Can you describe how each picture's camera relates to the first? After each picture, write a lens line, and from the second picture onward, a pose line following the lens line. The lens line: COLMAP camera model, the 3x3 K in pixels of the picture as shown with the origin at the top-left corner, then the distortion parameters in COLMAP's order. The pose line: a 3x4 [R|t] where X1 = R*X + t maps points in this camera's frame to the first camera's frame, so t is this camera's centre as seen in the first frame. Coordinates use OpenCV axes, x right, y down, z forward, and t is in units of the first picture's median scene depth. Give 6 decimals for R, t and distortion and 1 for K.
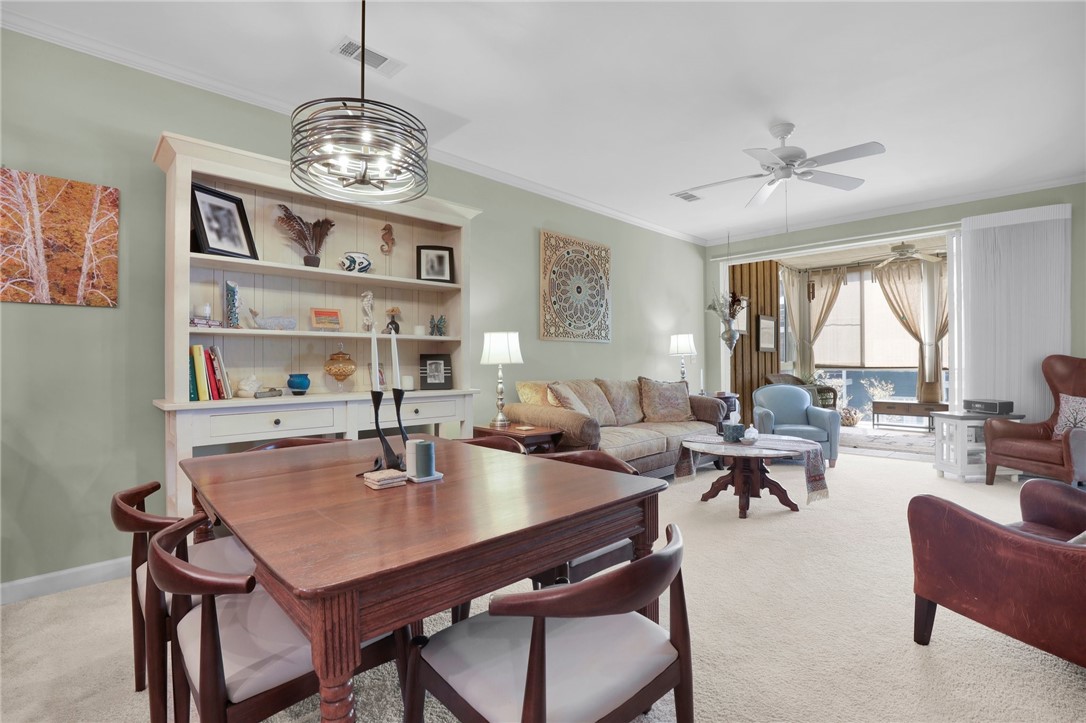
lens RADIAL K [[500.0, 0, 554.7], [0, 500.0, 363.2], [0, 0, 1]] dist [-0.028463, 0.000822]
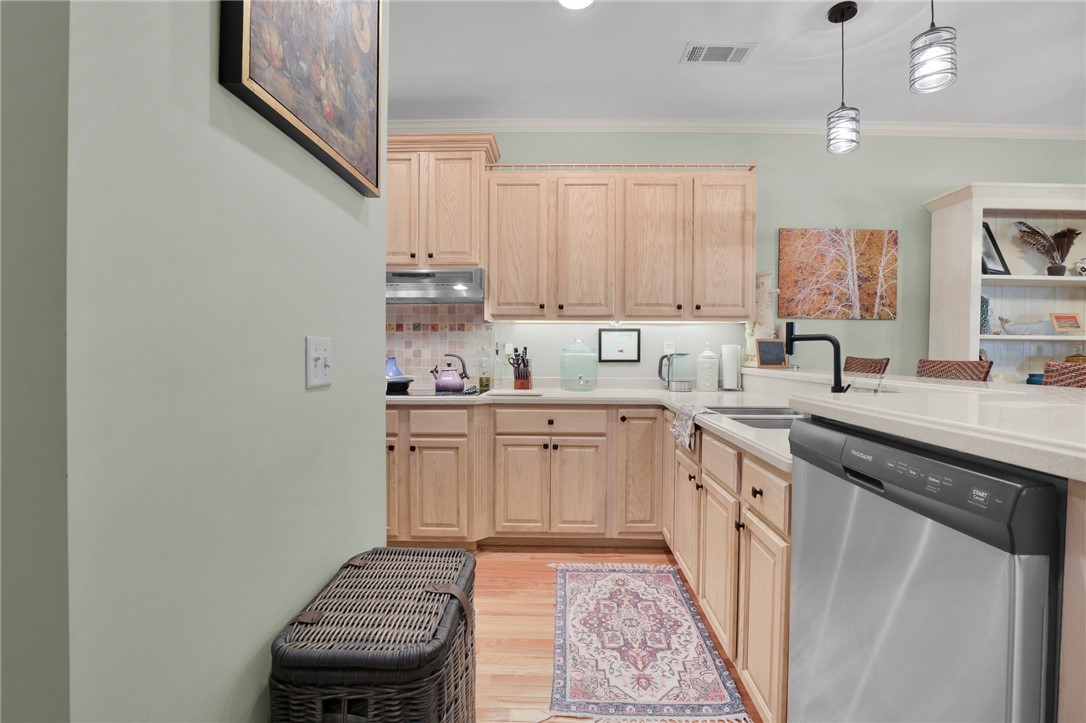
lens RADIAL K [[509.3, 0, 543.0], [0, 509.3, 361.5], [0, 0, 1]] dist [-0.028150, 0.001099]
pose [[0.689751, 0.025903, -0.723584, -0.294115], [-0.019356, 0.999662, 0.017335, -0.002411], [0.723788, 0.002049, 0.690019, -0.339440]]
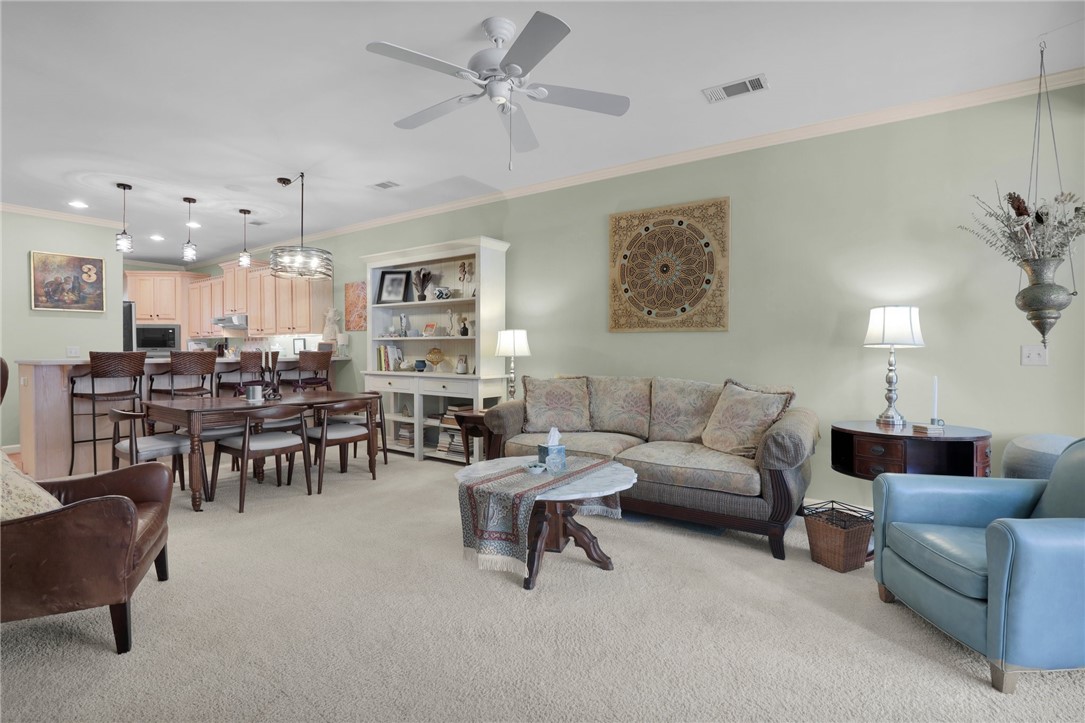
lens RADIAL K [[505.4, 0, 549.1], [0, 505.4, 358.8], [0, 0, 1]] dist [-0.034003, 0.007595]
pose [[0.194474, 0.021854, -0.980664, 0.855963], [-0.007224, 0.999757, 0.020847, -0.015324], [0.980881, 0.003030, 0.194584, 0.675643]]
